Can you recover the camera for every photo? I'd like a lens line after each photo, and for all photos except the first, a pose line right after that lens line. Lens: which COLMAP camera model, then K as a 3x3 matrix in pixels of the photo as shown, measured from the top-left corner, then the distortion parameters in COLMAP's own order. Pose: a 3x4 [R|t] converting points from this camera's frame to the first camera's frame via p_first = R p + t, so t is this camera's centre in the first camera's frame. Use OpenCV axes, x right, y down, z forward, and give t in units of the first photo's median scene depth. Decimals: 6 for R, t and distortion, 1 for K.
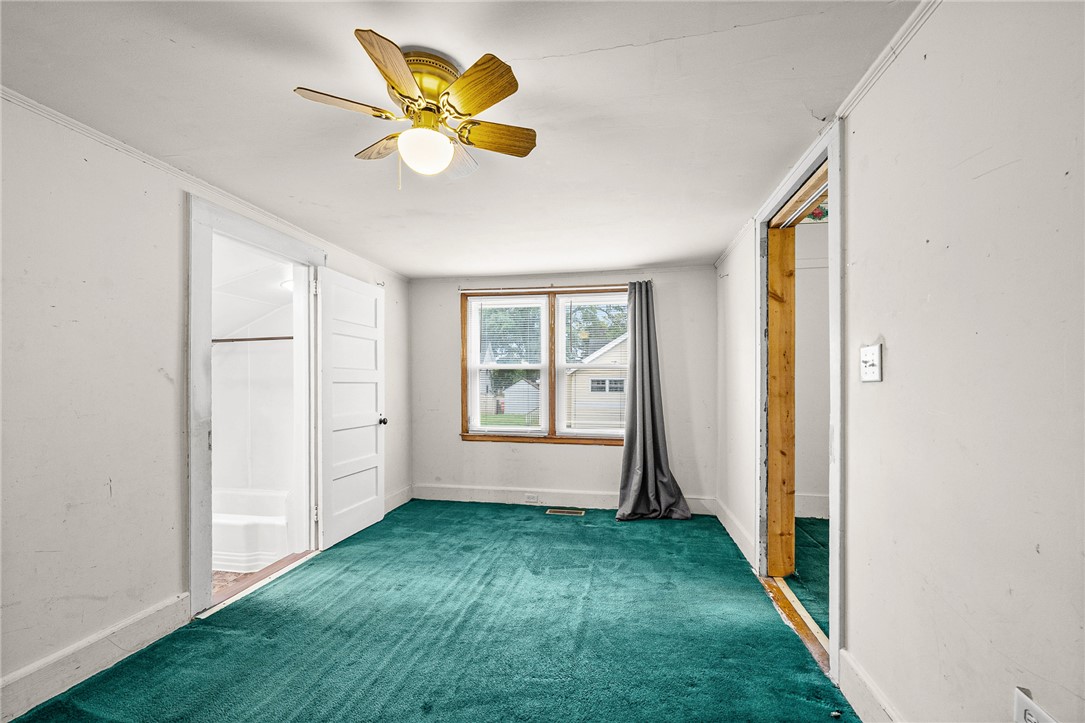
lens RADIAL K [[434.3, 0, 539.1], [0, 434.3, 367.4], [0, 0, 1]] dist [-0.000491, -0.000042]
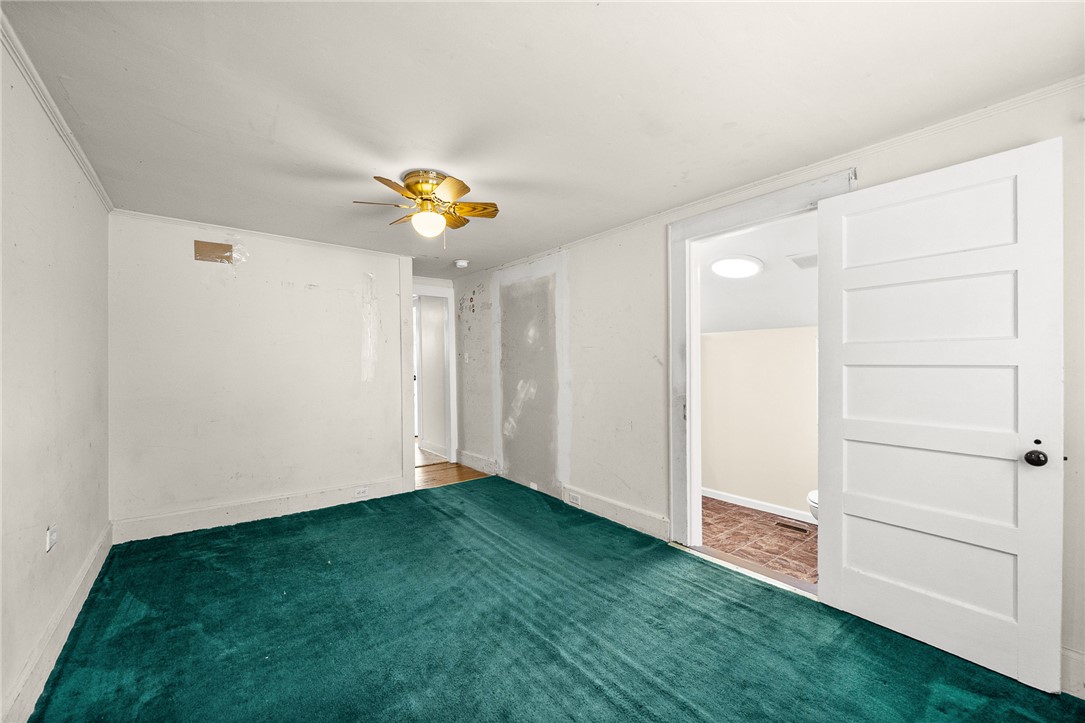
lens RADIAL K [[434.3, 0, 539.1], [0, 434.3, 367.4], [0, 0, 1]] dist [-0.000491, -0.000042]
pose [[-0.651633, 0.006357, -0.758508, 0.389736], [0.027165, 0.999519, -0.014961, 0.041697], [0.758048, -0.030354, -0.651493, 1.290061]]
